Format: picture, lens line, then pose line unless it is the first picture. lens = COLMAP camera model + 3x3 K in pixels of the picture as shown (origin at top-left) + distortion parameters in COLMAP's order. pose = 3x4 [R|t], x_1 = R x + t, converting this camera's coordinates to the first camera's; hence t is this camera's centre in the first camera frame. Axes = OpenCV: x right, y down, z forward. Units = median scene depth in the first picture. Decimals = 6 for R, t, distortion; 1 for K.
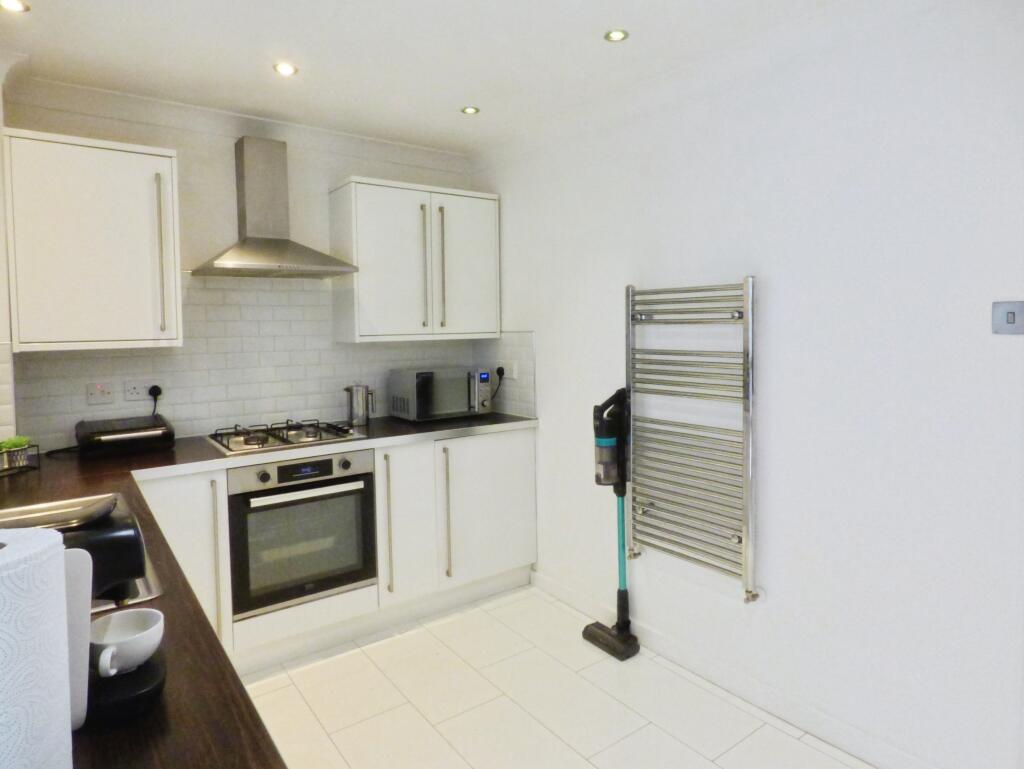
lens RADIAL K [[620.4, 0, 514.3], [0, 620.4, 385.3], [0, 0, 1]] dist [-0.021362, 0.008937]
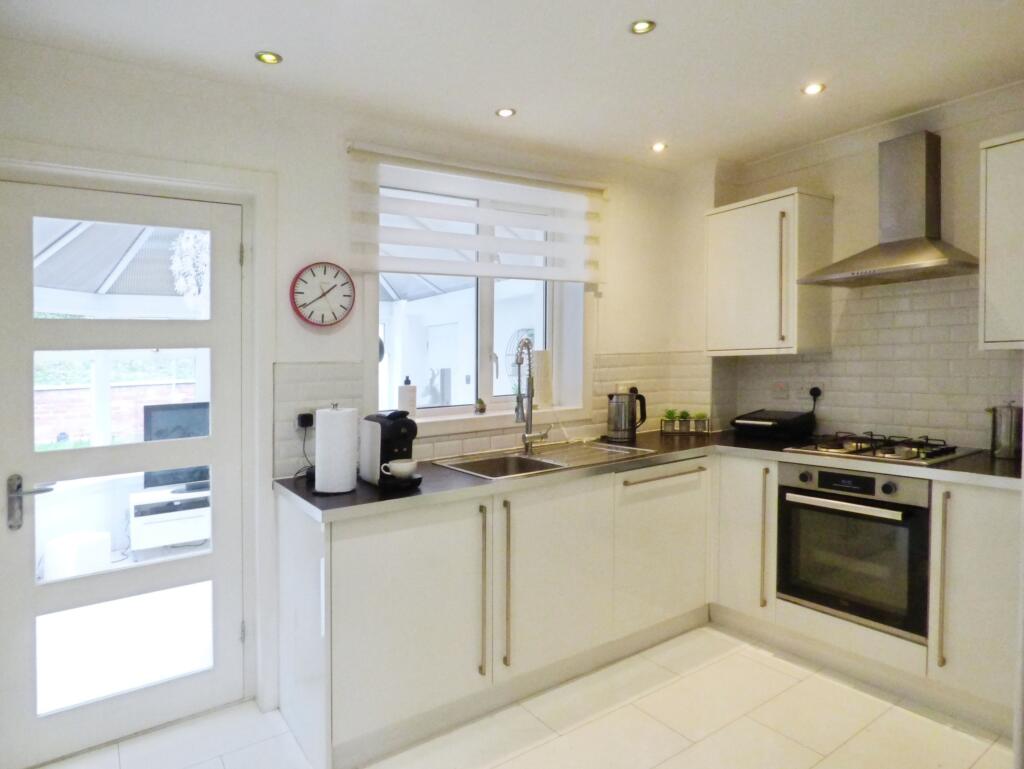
lens RADIAL K [[620.4, 0, 503.5], [0, 620.4, 383.6], [0, 0, 1]] dist [-0.021362, 0.008937]
pose [[-0.034884, 0.055613, -0.997843, 0.608614], [-0.065918, 0.996148, 0.057823, -0.035943], [0.997215, 0.067793, -0.031083, 0.460432]]
